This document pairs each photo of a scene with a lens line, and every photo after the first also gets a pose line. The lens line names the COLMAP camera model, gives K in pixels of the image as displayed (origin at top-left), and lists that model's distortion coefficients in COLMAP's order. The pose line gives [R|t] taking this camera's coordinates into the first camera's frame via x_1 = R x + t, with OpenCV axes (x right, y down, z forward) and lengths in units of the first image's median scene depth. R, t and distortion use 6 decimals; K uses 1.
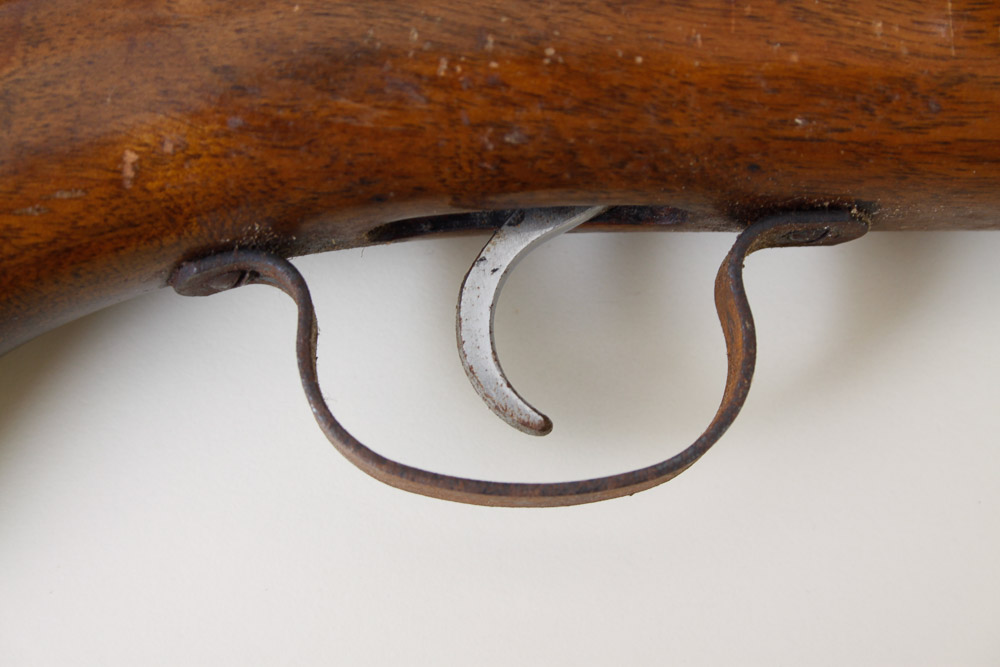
lens RADIAL K [[2424.9, 0, 499.1], [0, 2424.9, 332.1], [0, 0, 1]] dist [0.085693, 0.000000]
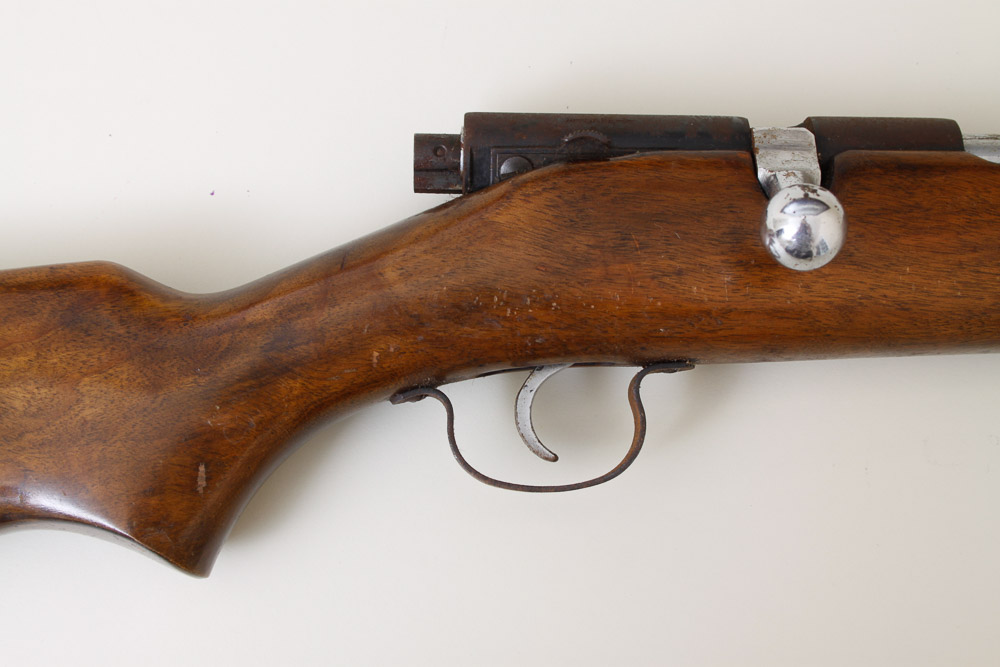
lens RADIAL K [[1752.5, 0, 500.8], [0, 1752.5, 335.3], [0, 0, 1]] dist [0.002308, 0.000000]
pose [[0.999620, -0.027507, 0.001852, -0.034059], [0.027347, 0.997834, 0.059821, -0.186728], [-0.003493, -0.059748, 0.998207, -0.676138]]
